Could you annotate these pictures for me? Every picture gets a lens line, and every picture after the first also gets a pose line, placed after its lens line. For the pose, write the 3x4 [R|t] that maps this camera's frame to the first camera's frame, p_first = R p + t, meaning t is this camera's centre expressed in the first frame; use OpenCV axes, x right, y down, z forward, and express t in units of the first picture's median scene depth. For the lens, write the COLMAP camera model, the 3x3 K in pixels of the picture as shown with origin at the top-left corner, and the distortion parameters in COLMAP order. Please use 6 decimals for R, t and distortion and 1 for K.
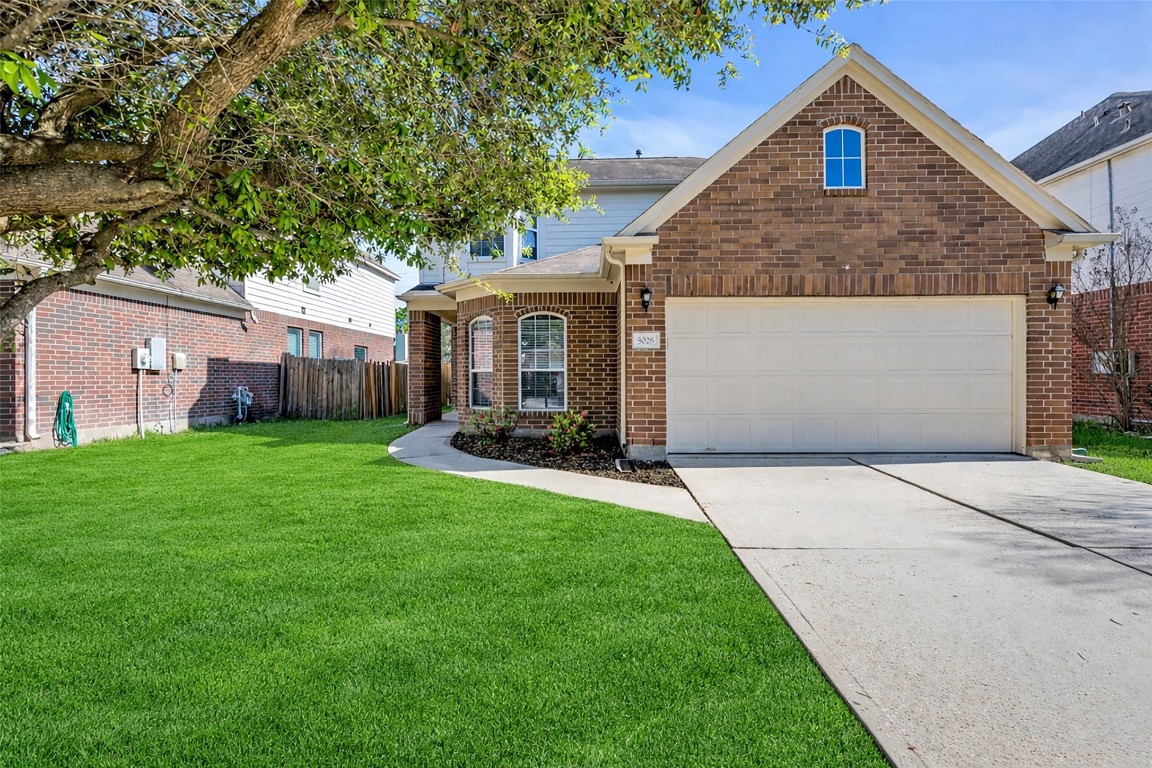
lens RADIAL K [[528.2, 0, 571.3], [0, 528.2, 382.9], [0, 0, 1]] dist [-0.017126, 0.000449]
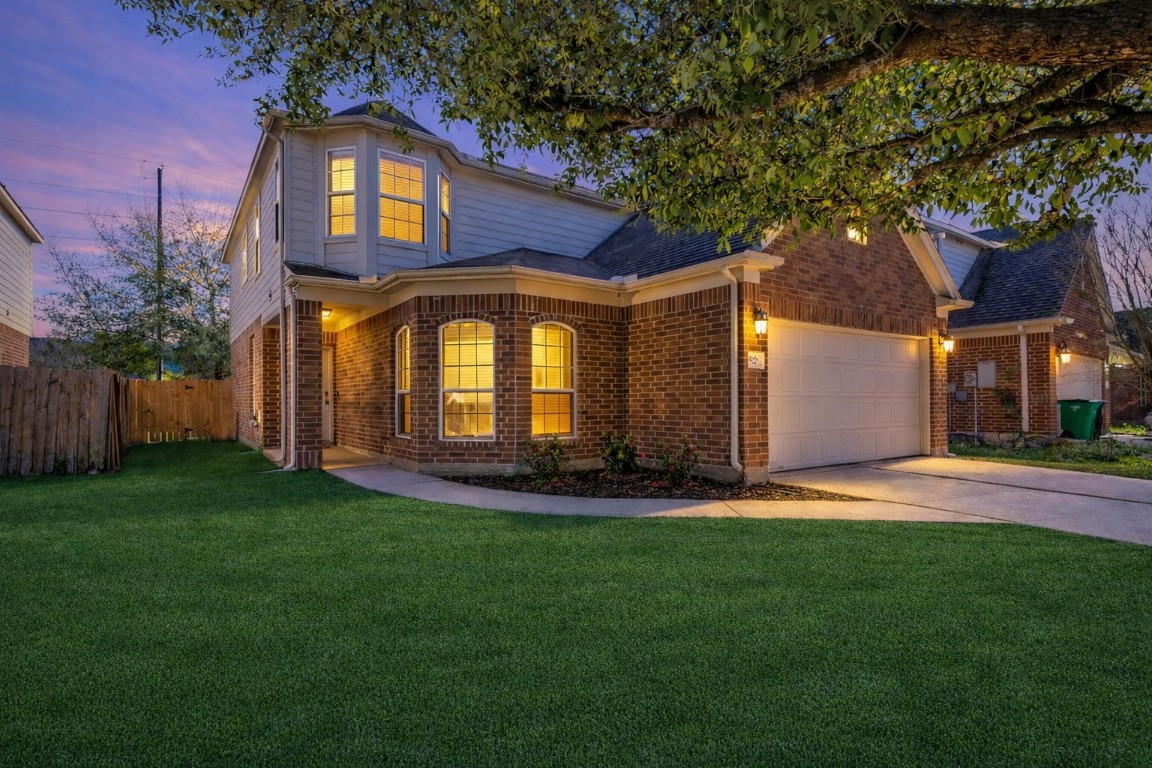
lens RADIAL K [[528.2, 0, 571.3], [0, 528.2, 382.9], [0, 0, 1]] dist [-0.017126, 0.000449]
pose [[0.810753, 0.019370, 0.585067, -0.528114], [0.009092, 0.998915, -0.045670, 0.002136], [-0.585317, 0.042346, 0.809698, 0.306870]]
